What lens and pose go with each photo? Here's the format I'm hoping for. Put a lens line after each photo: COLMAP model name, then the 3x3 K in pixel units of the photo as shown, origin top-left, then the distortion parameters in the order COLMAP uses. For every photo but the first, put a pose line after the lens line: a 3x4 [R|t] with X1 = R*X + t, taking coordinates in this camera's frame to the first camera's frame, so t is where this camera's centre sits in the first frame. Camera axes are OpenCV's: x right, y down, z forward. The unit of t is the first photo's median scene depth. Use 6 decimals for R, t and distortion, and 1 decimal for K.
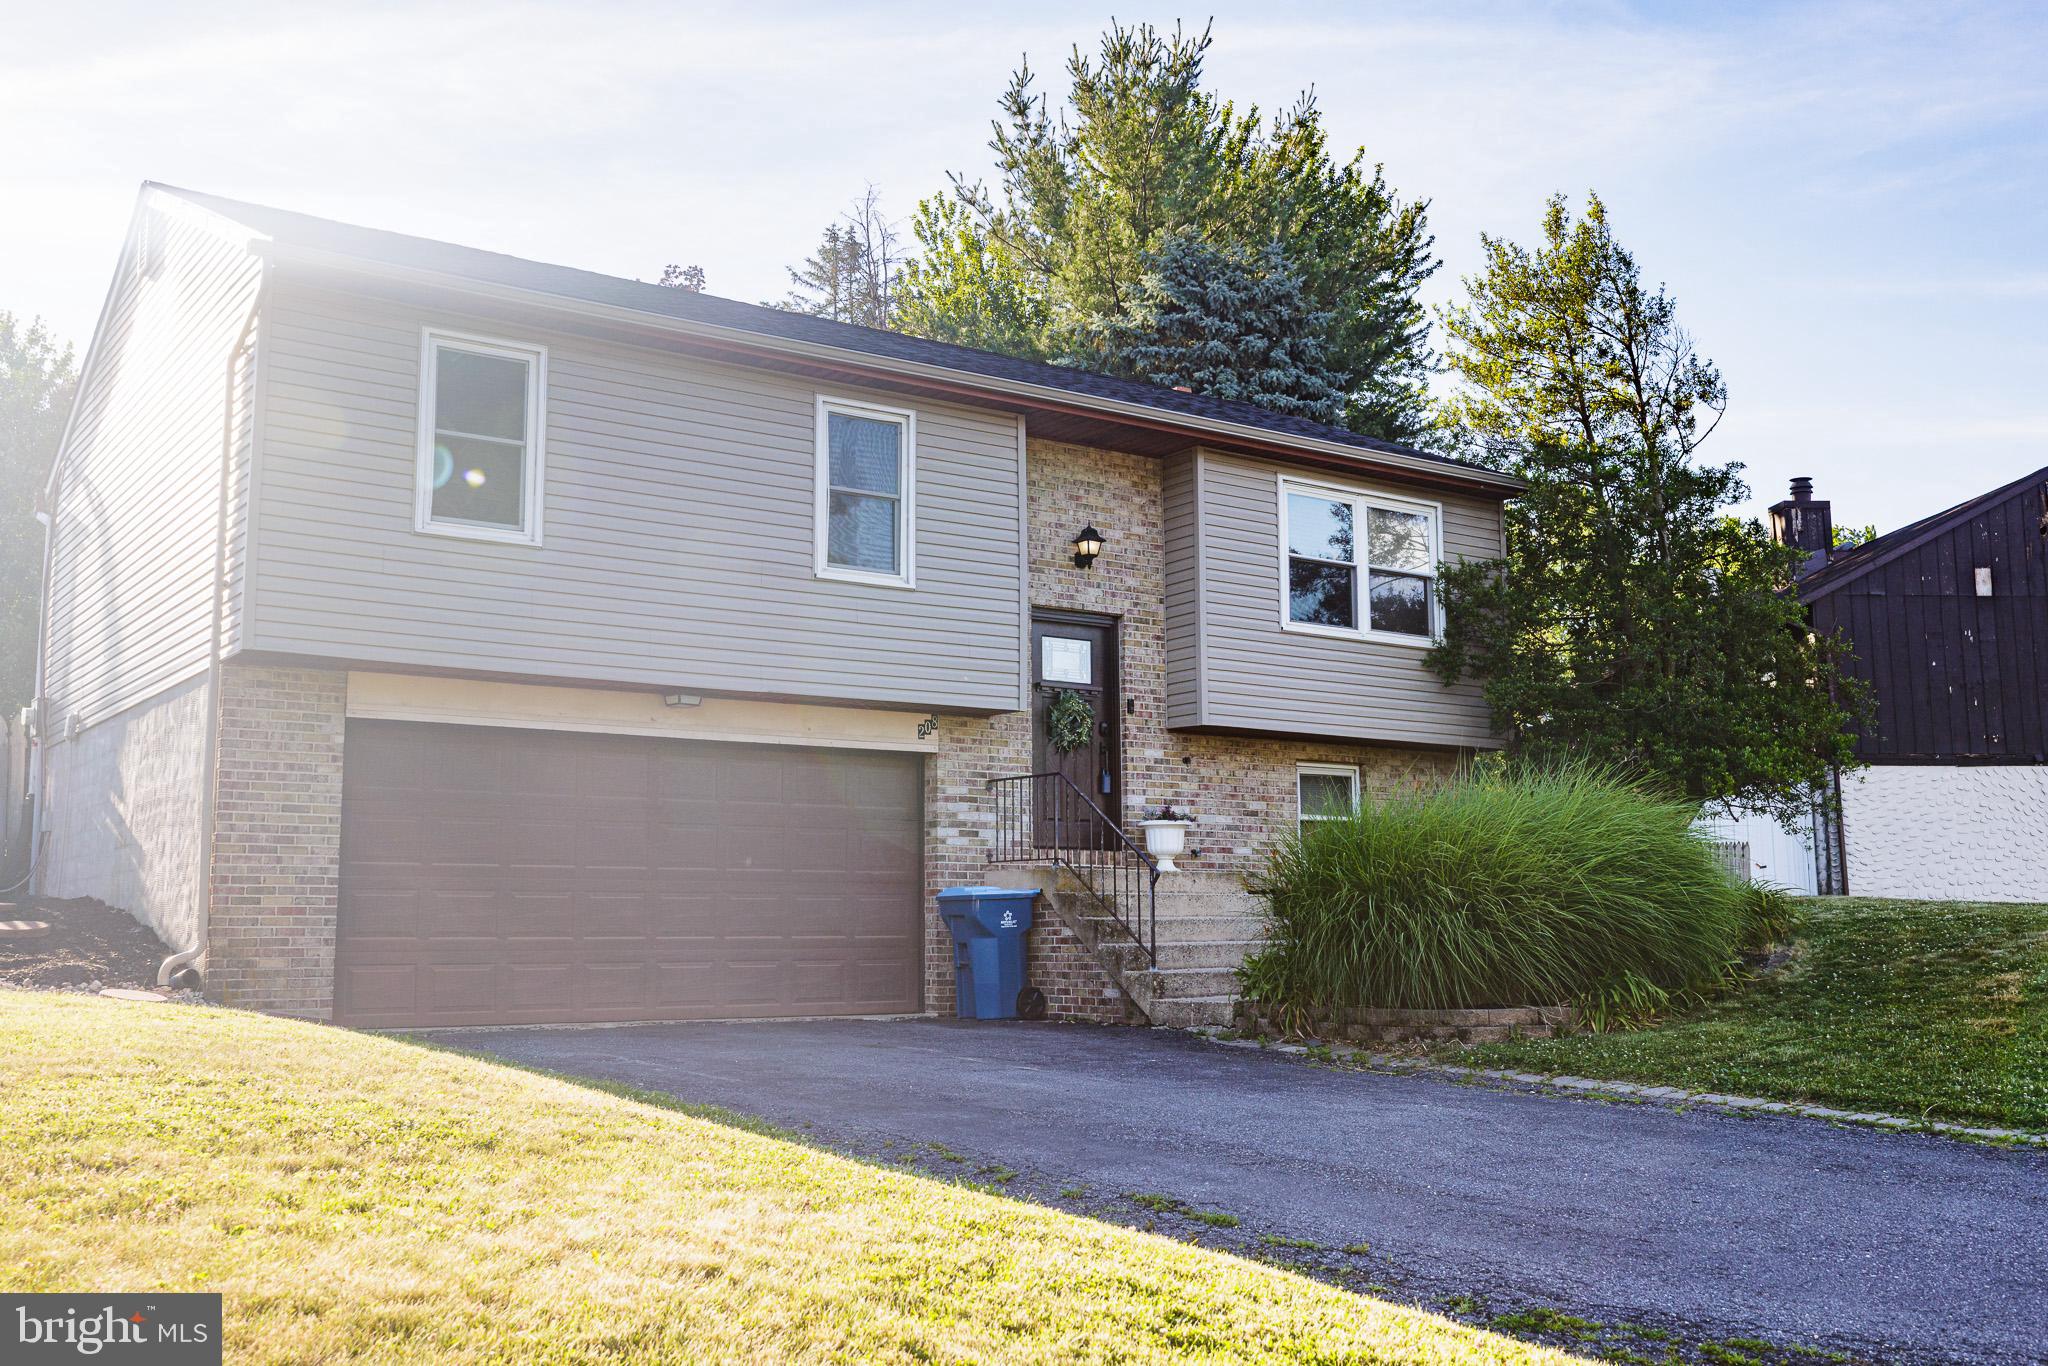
lens RADIAL K [[1969.3, 0, 1022.6], [0, 1969.3, 672.0], [0, 0, 1]] dist [-0.001700, 0.020455]
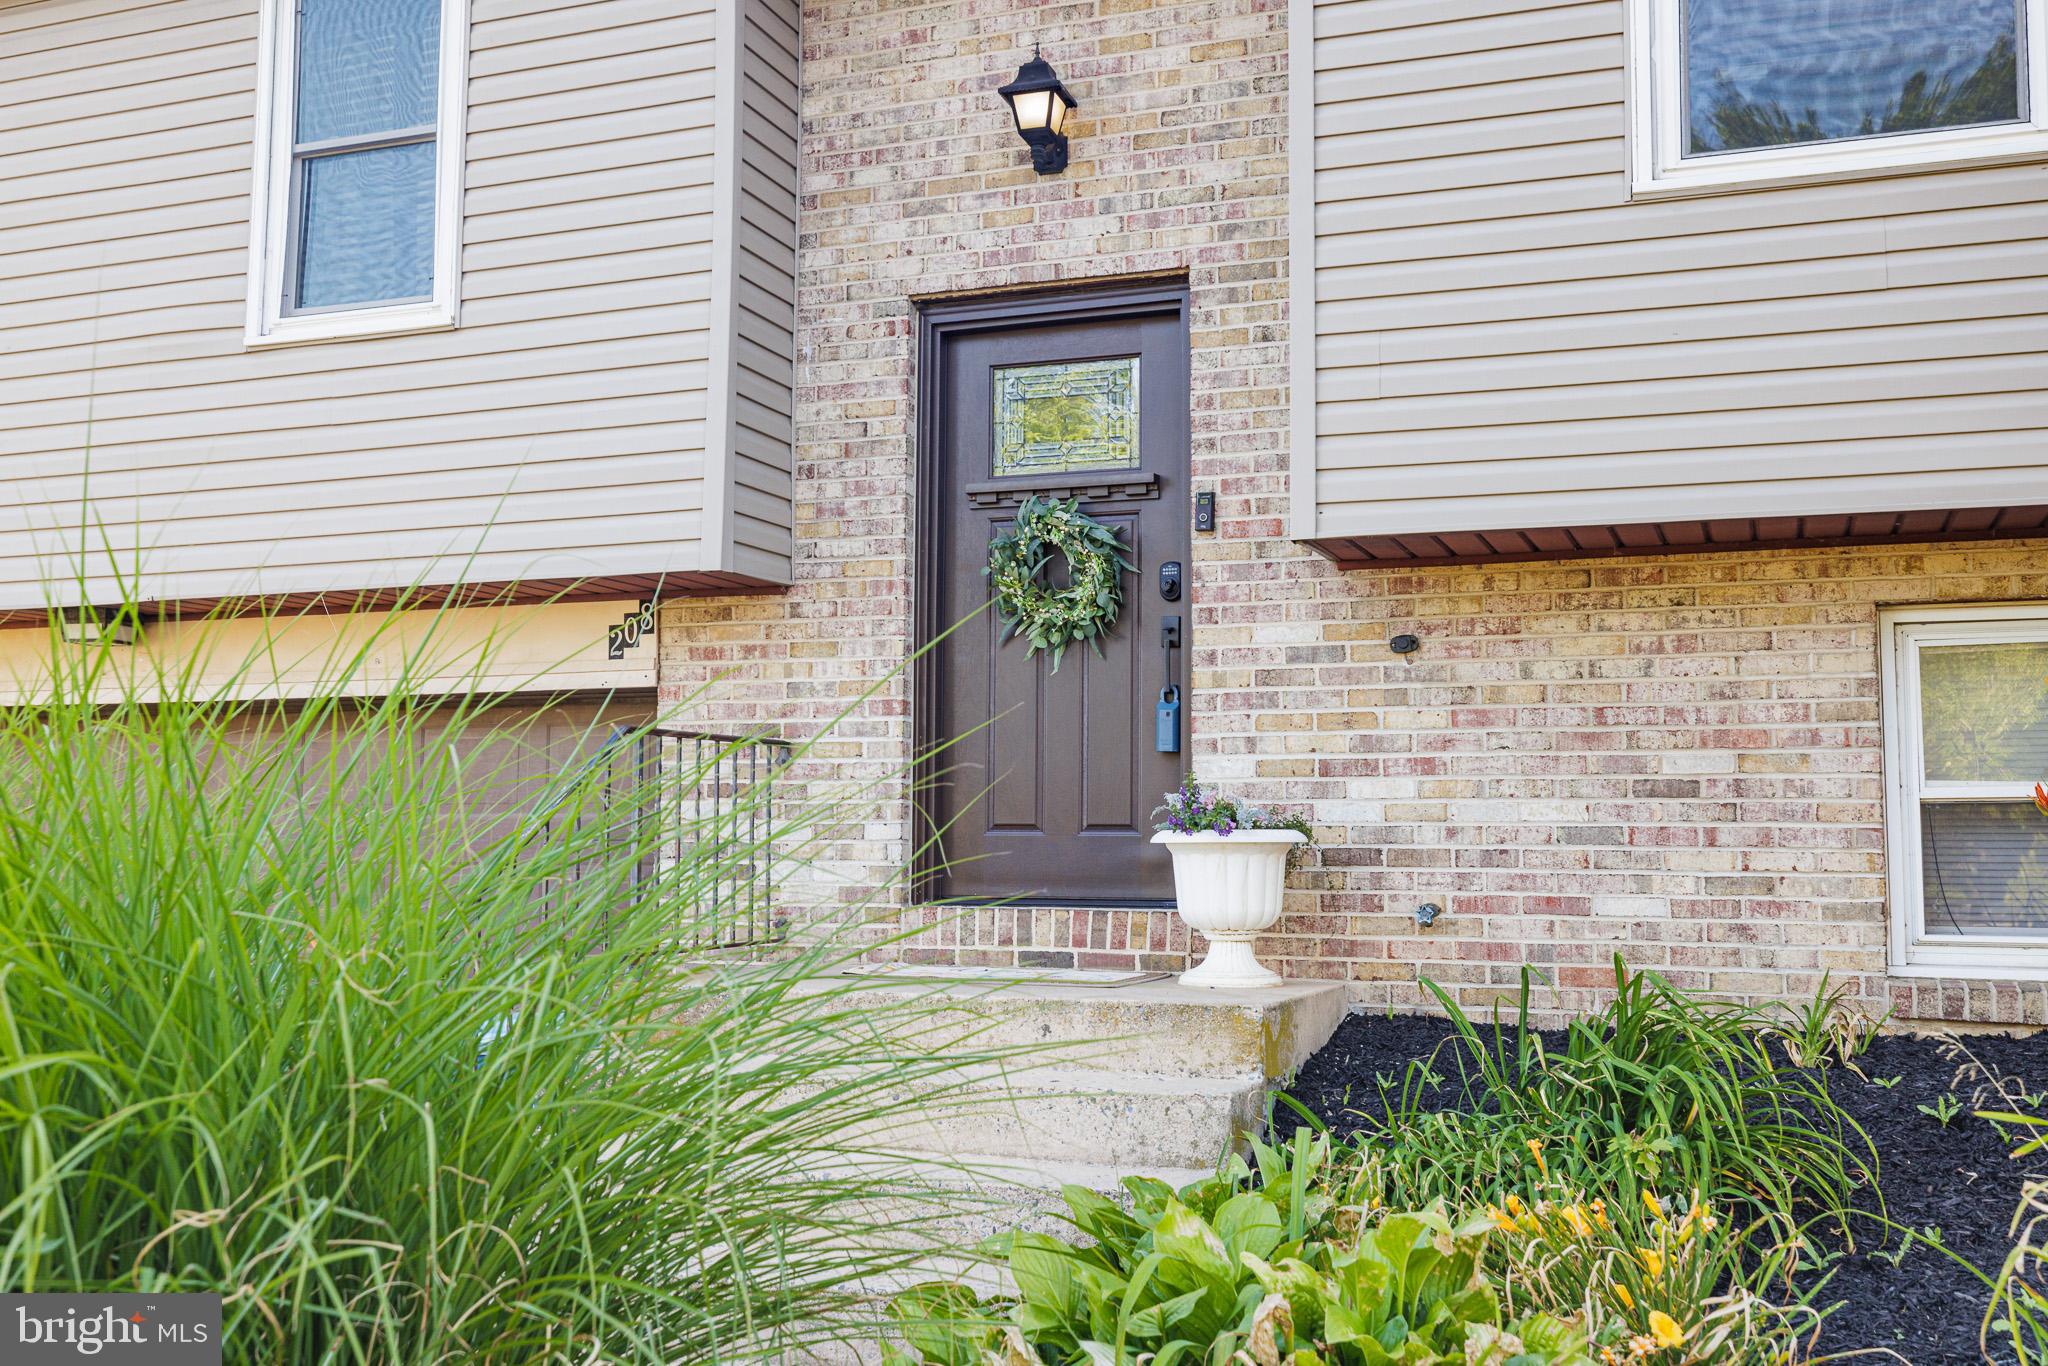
lens RADIAL K [[1969.3, 0, 1022.6], [0, 1969.3, 672.0], [0, 0, 1]] dist [-0.001700, 0.020455]
pose [[0.560351, -0.065565, -0.825656, 0.335761], [0.104696, 0.994473, -0.007917, 0.046297], [0.821612, -0.082006, 0.564118, 0.764914]]
